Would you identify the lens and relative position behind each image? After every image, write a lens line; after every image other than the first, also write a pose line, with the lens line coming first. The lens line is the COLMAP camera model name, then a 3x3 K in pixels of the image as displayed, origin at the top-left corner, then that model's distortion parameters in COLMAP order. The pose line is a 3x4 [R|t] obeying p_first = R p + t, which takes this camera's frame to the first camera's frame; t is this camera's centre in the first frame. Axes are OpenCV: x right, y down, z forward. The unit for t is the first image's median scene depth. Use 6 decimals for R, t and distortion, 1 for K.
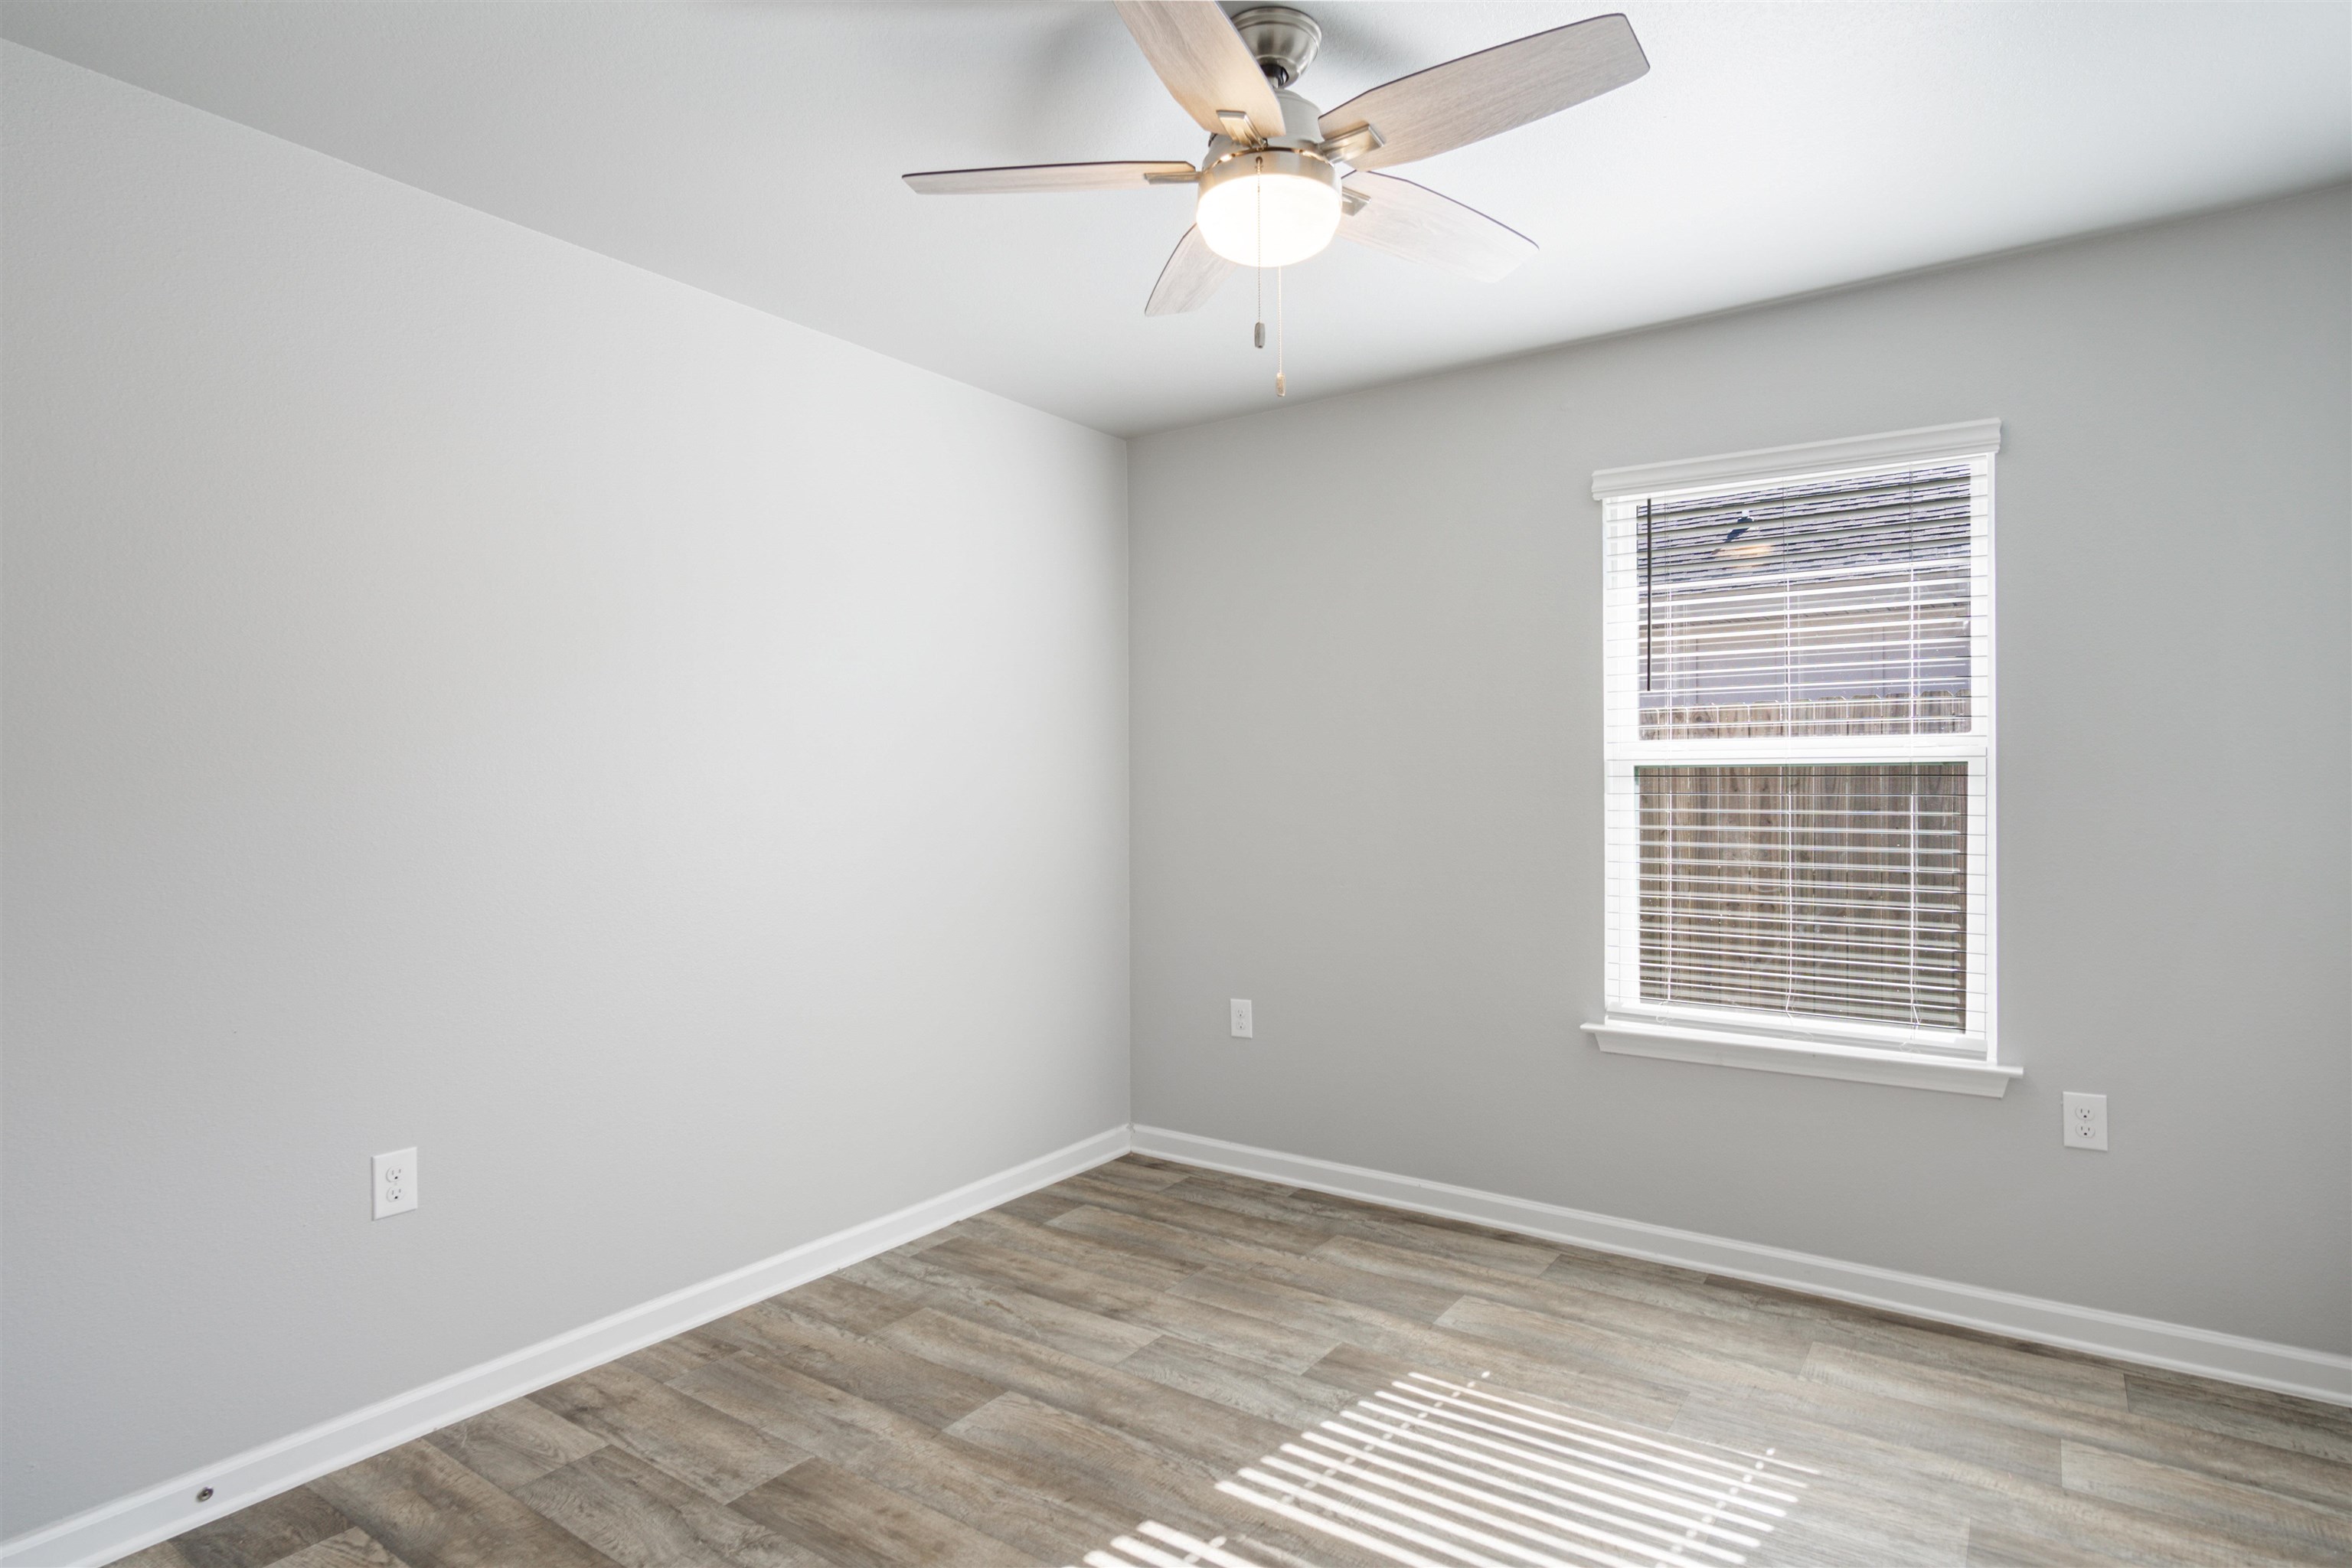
lens RADIAL K [[1265.4, 0, 1168.4], [0, 1265.4, 770.7], [0, 0, 1]] dist [-0.000734, 0.002430]
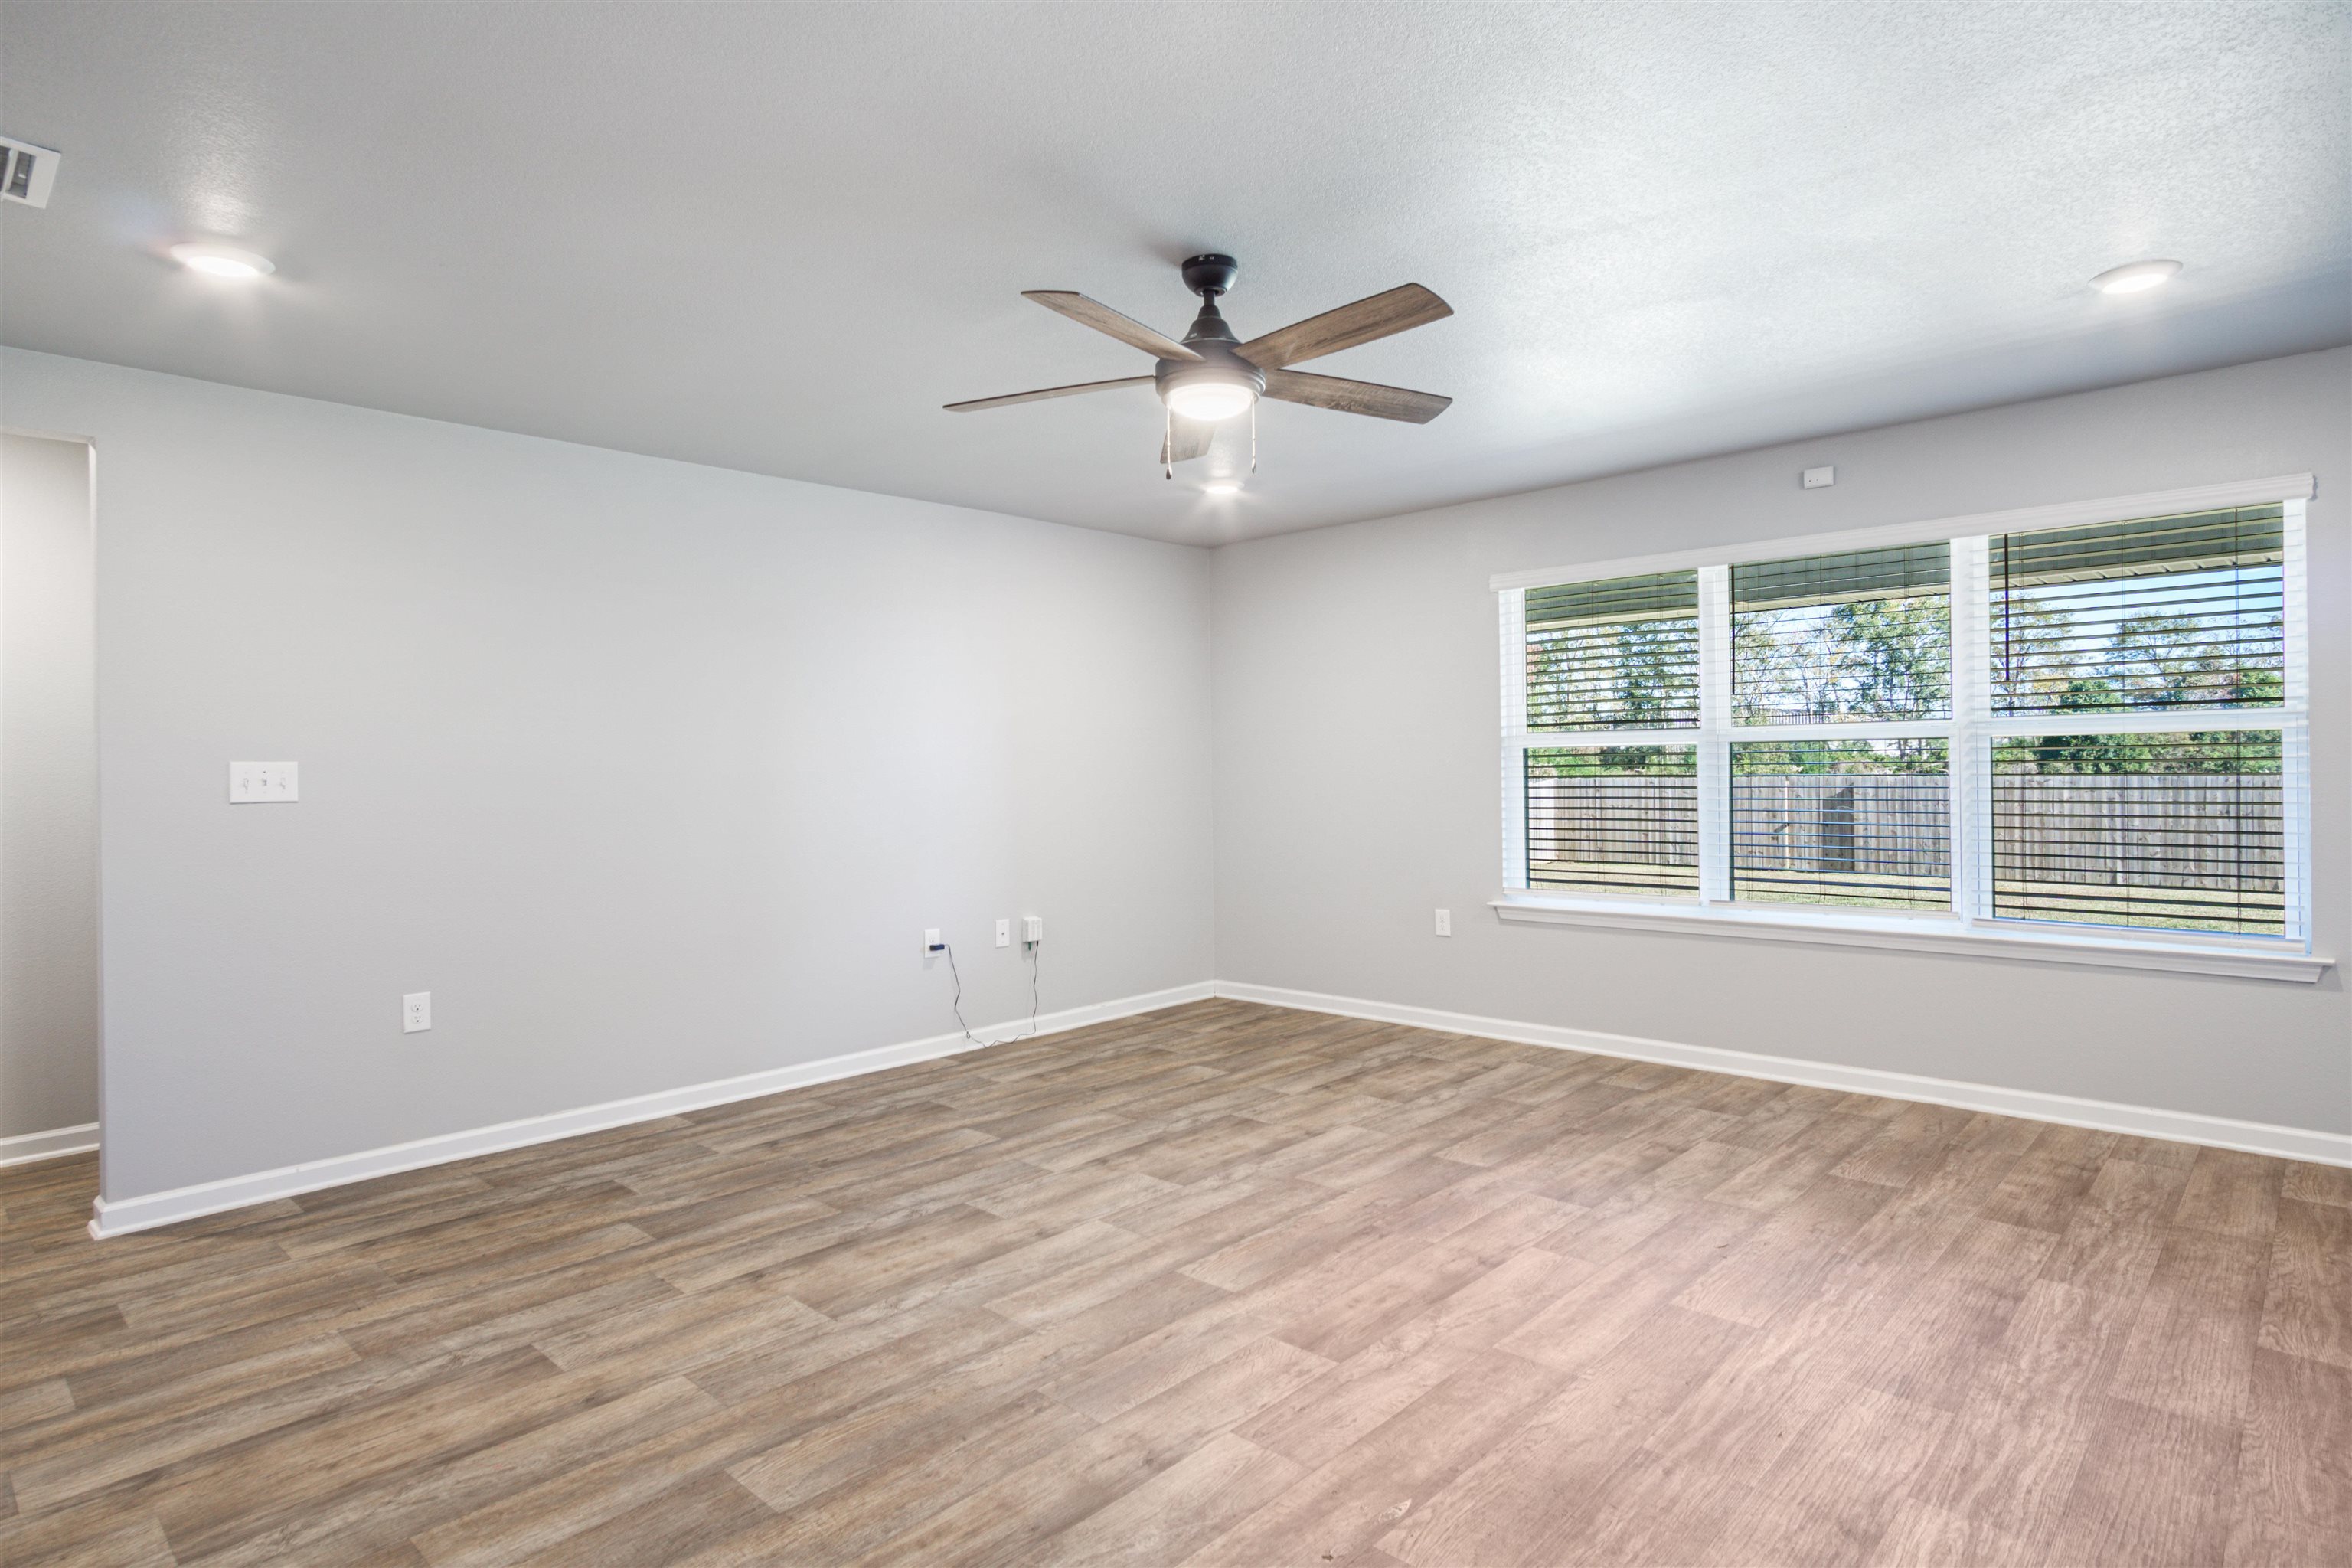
lens RADIAL K [[1265.4, 0, 1168.4], [0, 1265.4, 770.7], [0, 0, 1]] dist [-0.000734, 0.002430]
pose [[0.147115, -0.004154, 0.989111, -1.111182], [0.012054, 0.999924, 0.002407, 0.016852], [-0.989046, 0.011569, 0.147154, 1.101924]]
